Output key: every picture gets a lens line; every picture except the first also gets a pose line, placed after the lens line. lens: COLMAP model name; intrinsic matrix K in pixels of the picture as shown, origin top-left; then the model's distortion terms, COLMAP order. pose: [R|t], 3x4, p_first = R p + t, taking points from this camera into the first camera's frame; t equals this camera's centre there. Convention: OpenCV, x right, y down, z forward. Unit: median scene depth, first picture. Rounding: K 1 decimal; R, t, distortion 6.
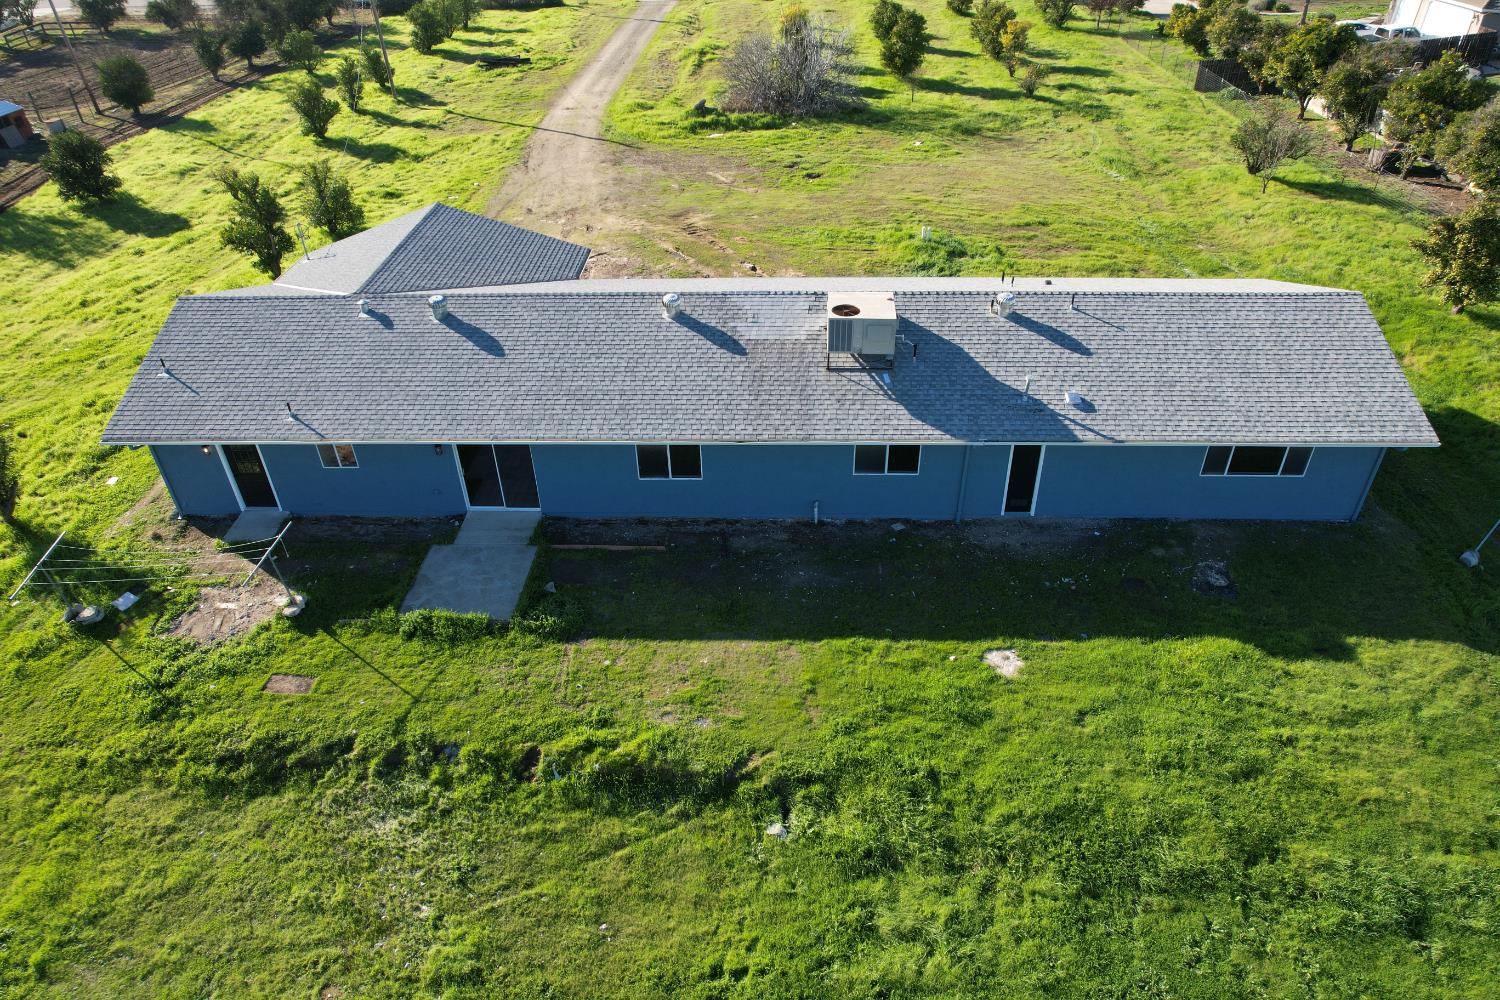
lens RADIAL K [[952.6, 0, 750.0], [0, 952.6, 500.0], [0, 0, 1]] dist [-0.066831, 0.055422]
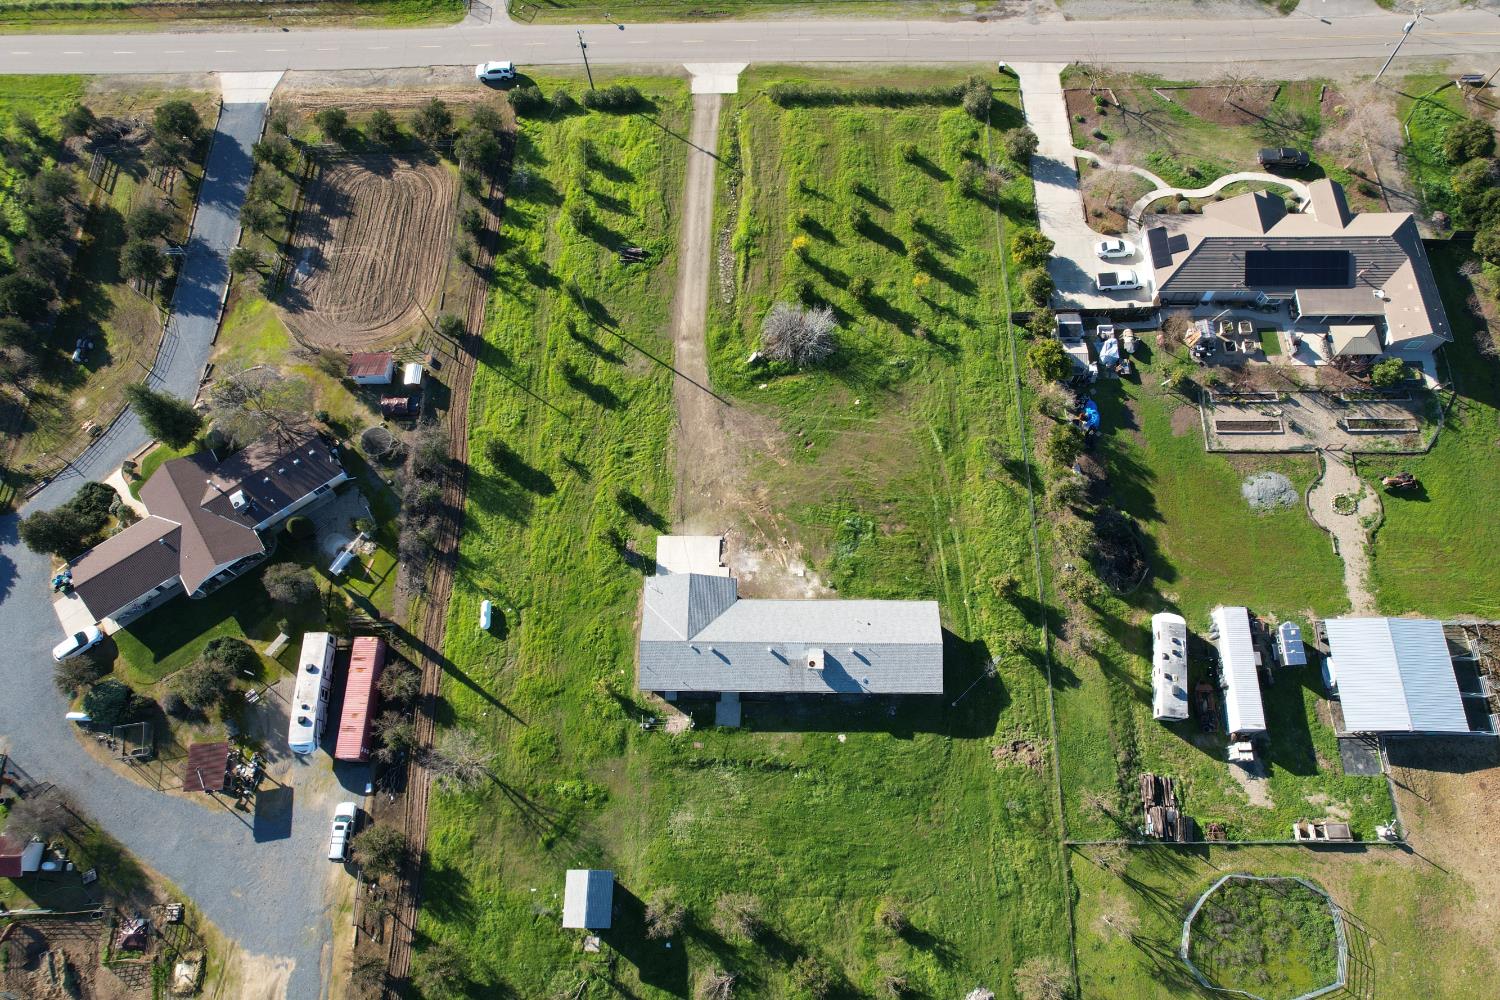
lens RADIAL K [[952.6, 0, 750.0], [0, 952.6, 500.0], [0, 0, 1]] dist [-0.066831, 0.055422]
pose [[0.999776, -0.019069, -0.009182, -0.140096], [0.021106, 0.866071, 0.499475, -3.301784], [-0.001572, -0.499557, 0.866280, -2.604226]]
